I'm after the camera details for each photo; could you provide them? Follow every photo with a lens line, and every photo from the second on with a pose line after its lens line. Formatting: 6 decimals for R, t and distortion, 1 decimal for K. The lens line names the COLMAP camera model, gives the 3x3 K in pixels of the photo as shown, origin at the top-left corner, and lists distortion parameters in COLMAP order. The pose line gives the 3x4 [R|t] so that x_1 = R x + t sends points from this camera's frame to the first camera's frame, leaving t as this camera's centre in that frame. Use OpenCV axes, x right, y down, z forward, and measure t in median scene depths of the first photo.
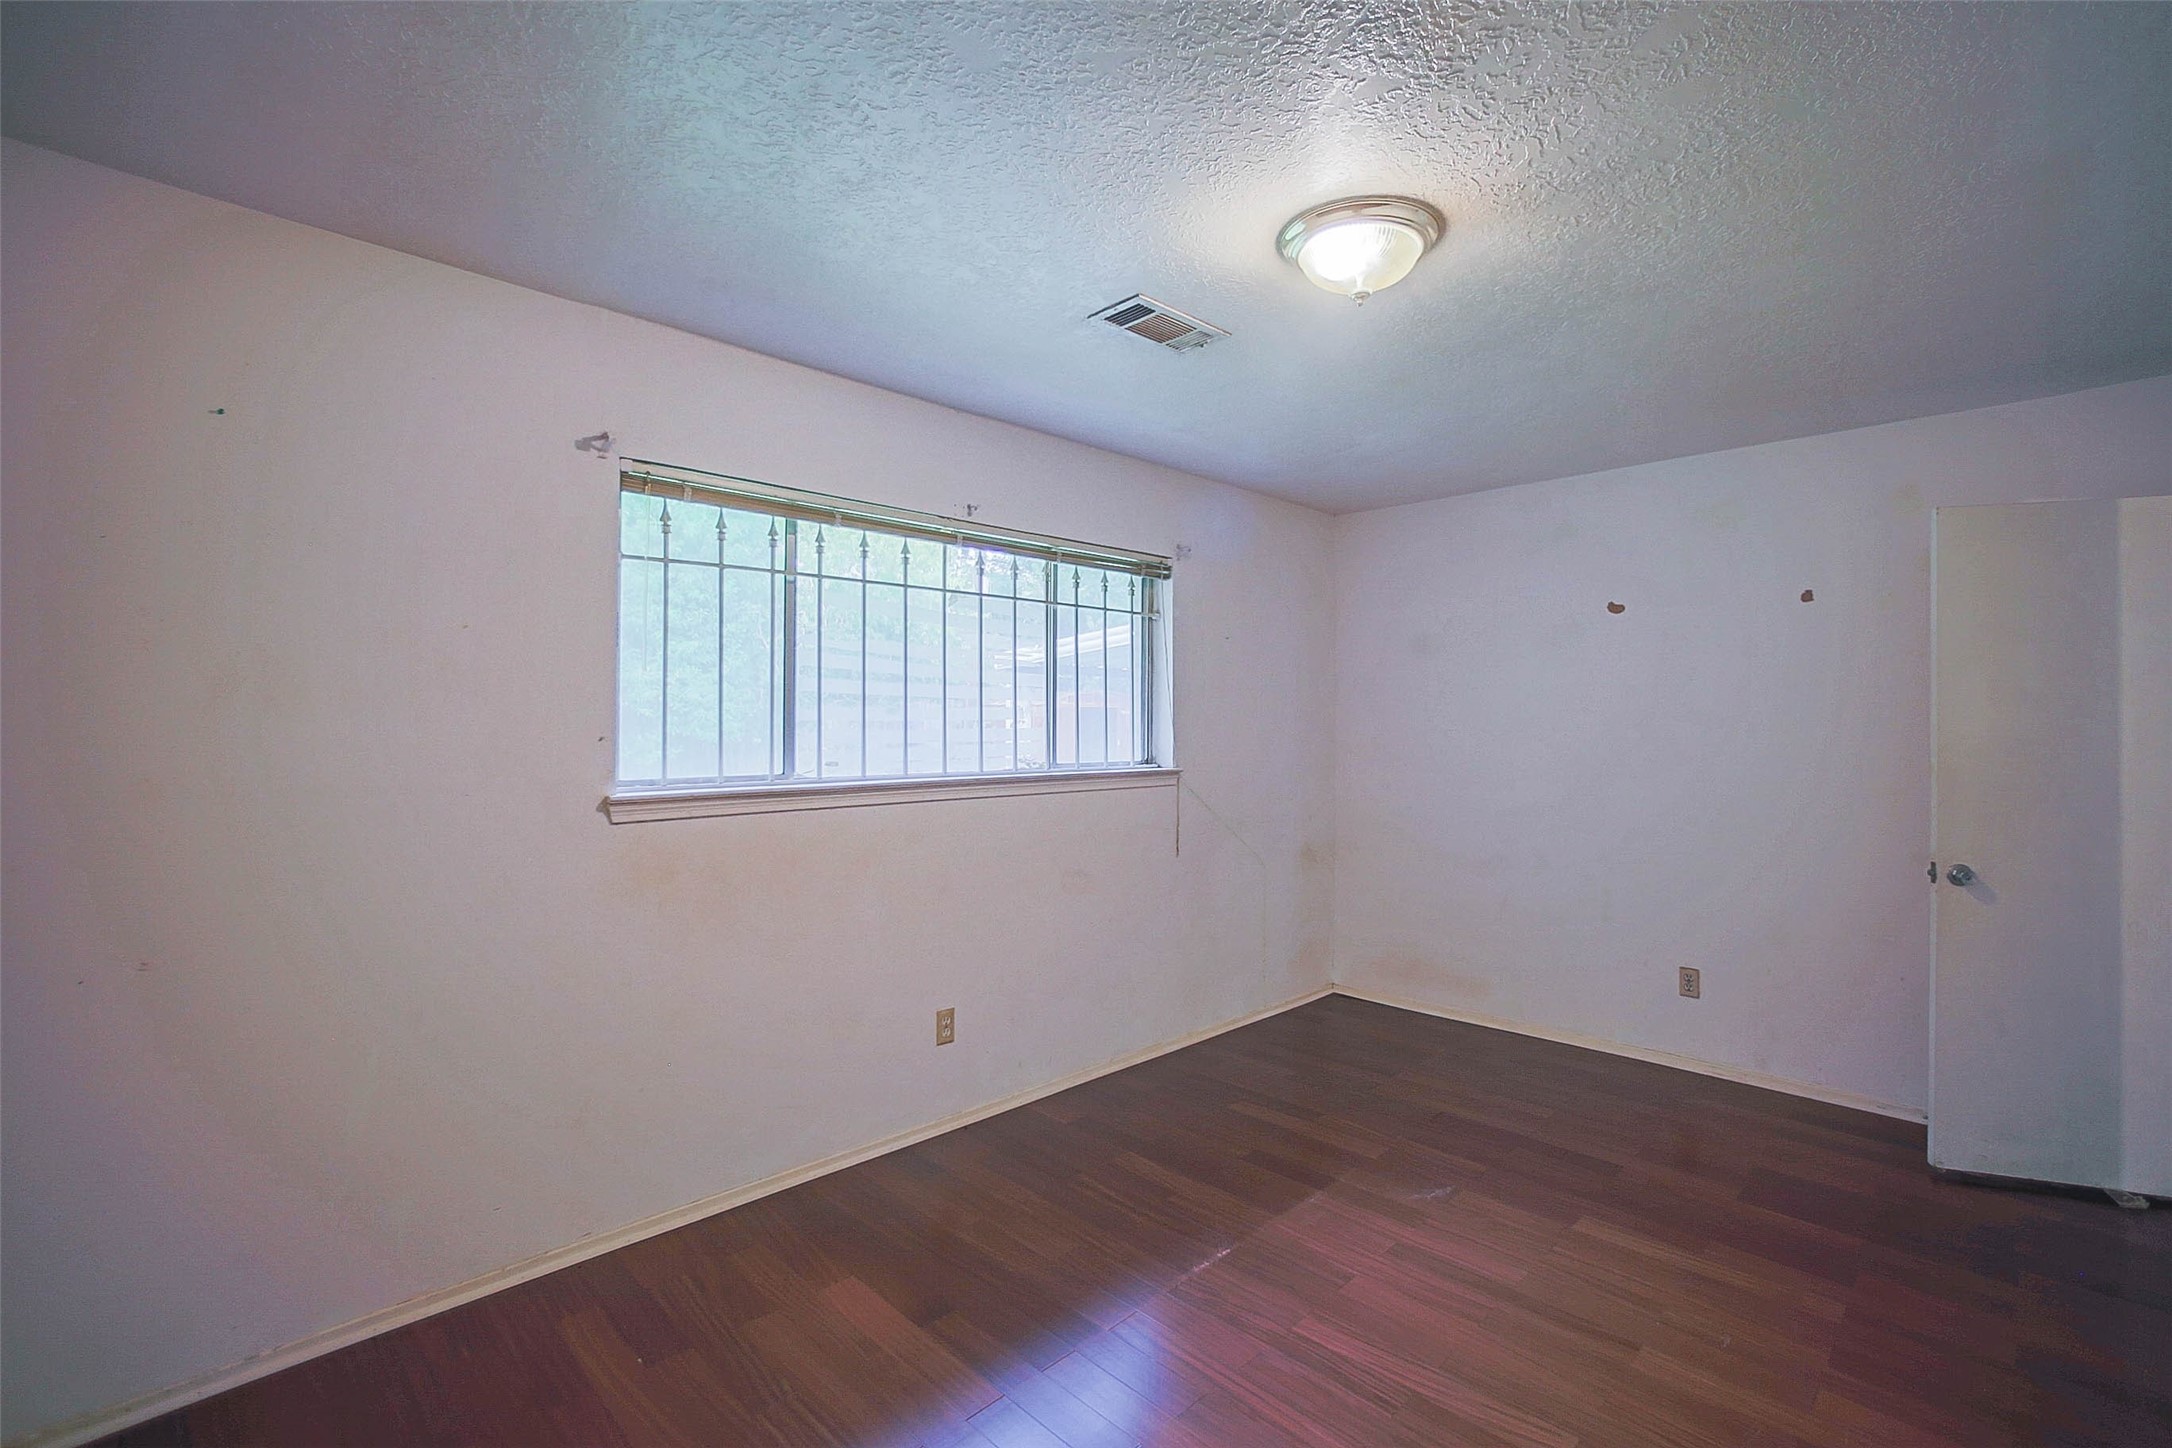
lens RADIAL K [[841.2, 0, 1091.1], [0, 841.2, 718.8], [0, 0, 1]] dist [0.000674, 0.000105]
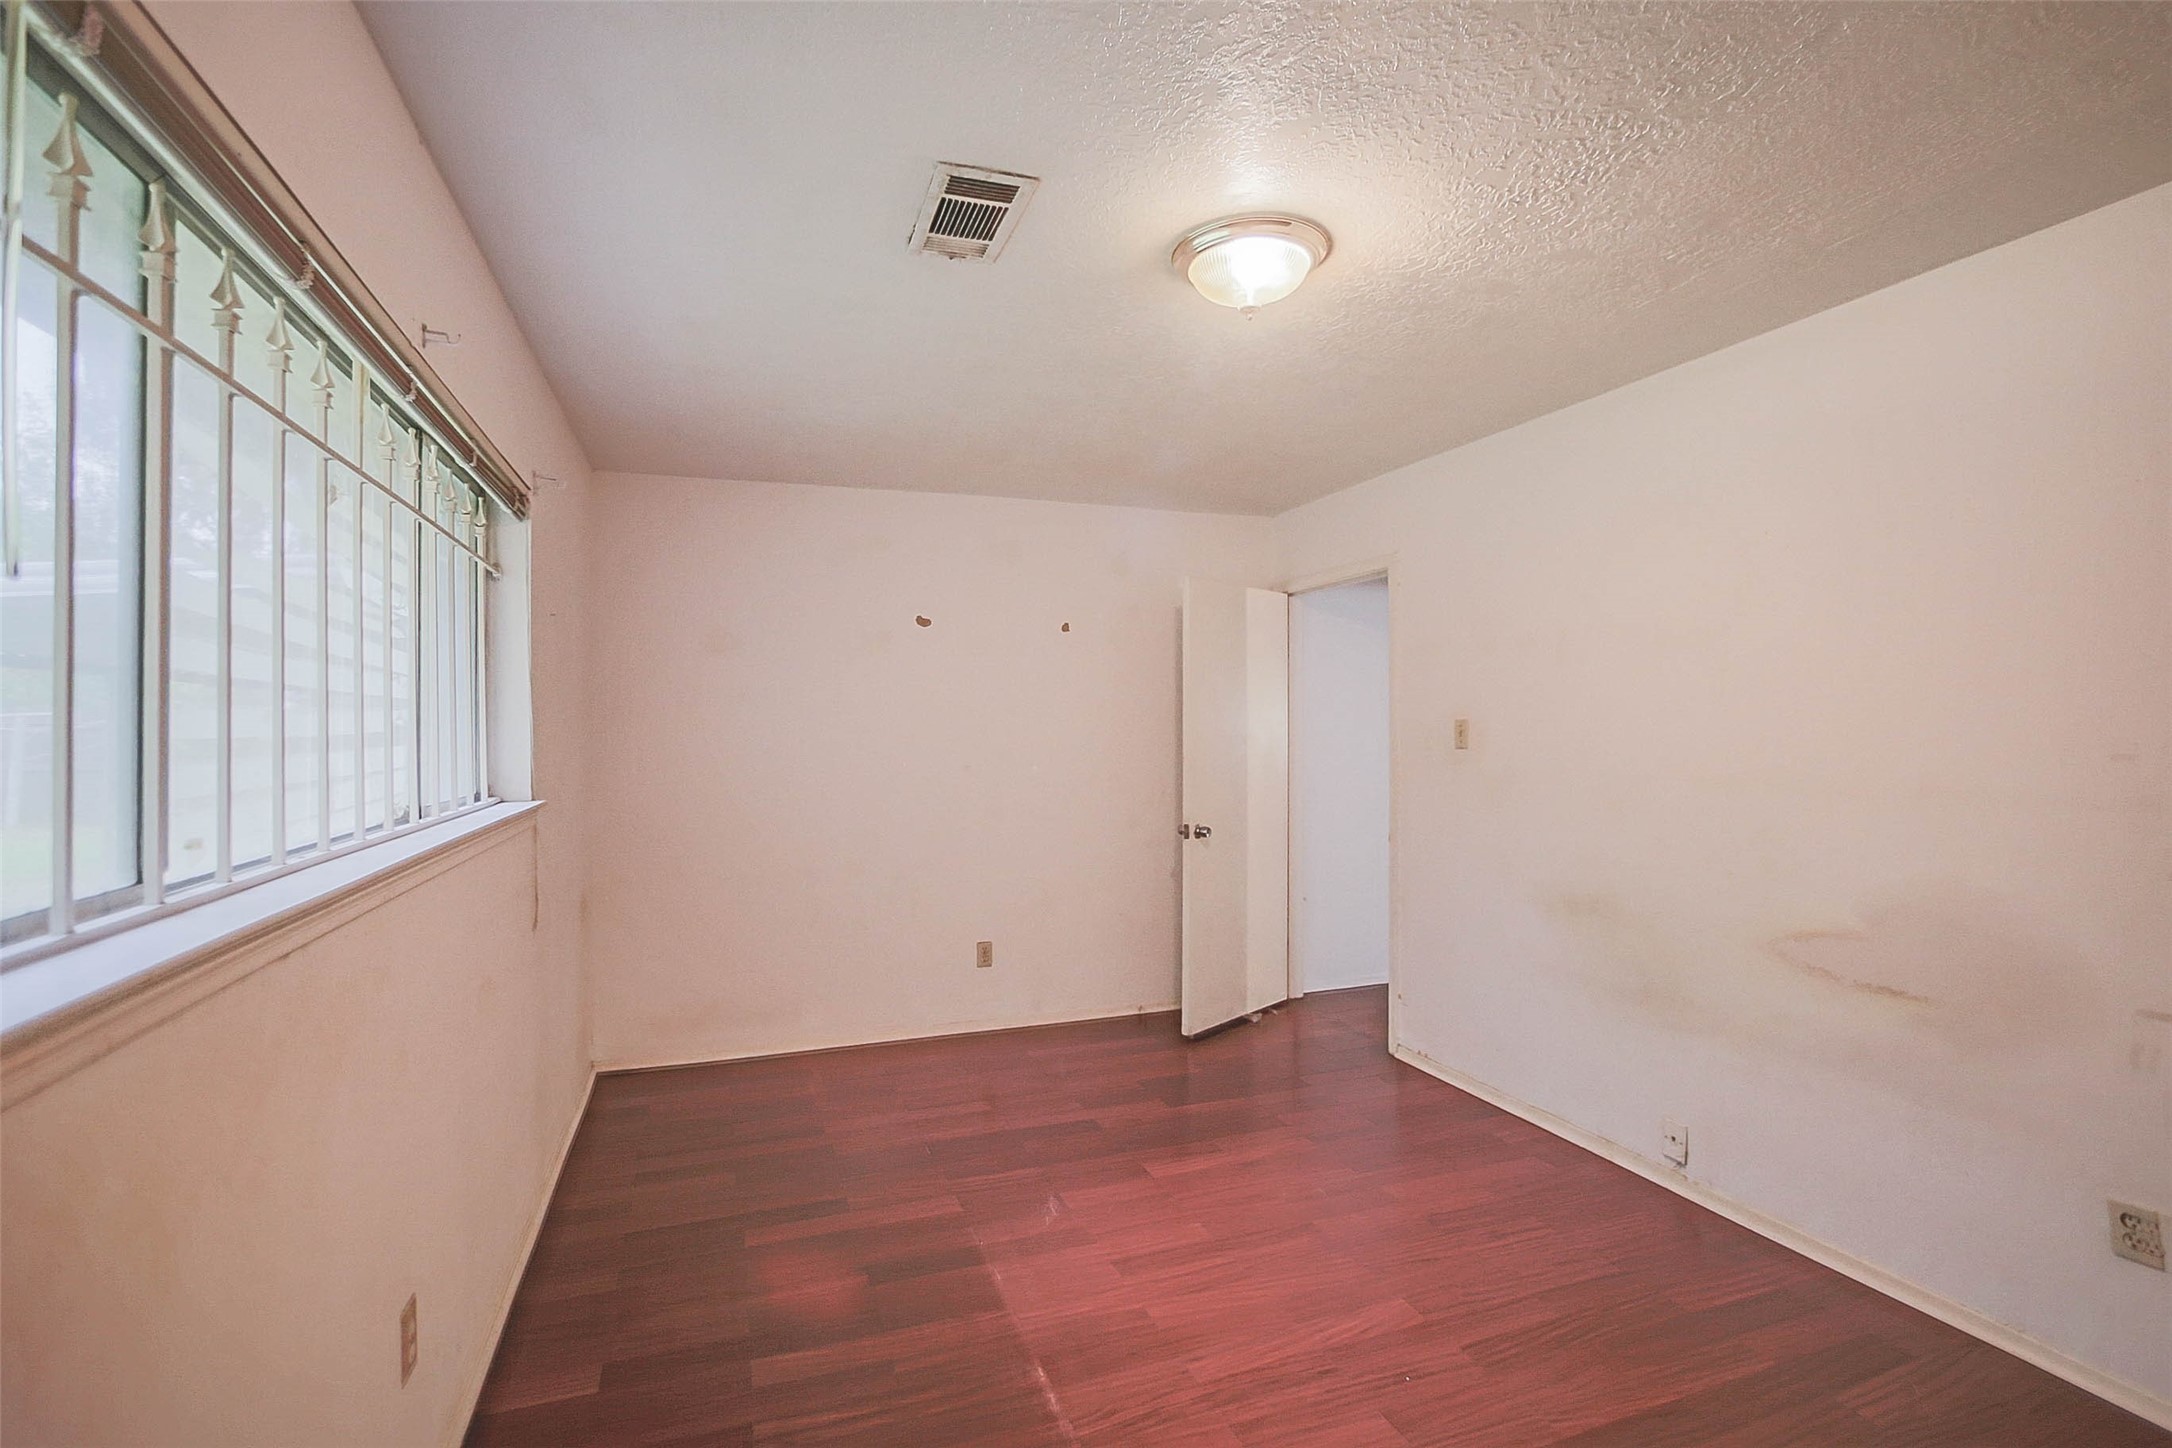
lens RADIAL K [[923.4, 0, 1047.0], [0, 923.4, 711.1], [0, 0, 1]] dist [-0.028715, 0.000237]
pose [[0.507573, 0.006585, 0.861583, -0.496334], [0.005226, 0.999929, -0.010722, -0.006404], [-0.861593, 0.009945, 0.507503, 0.433400]]
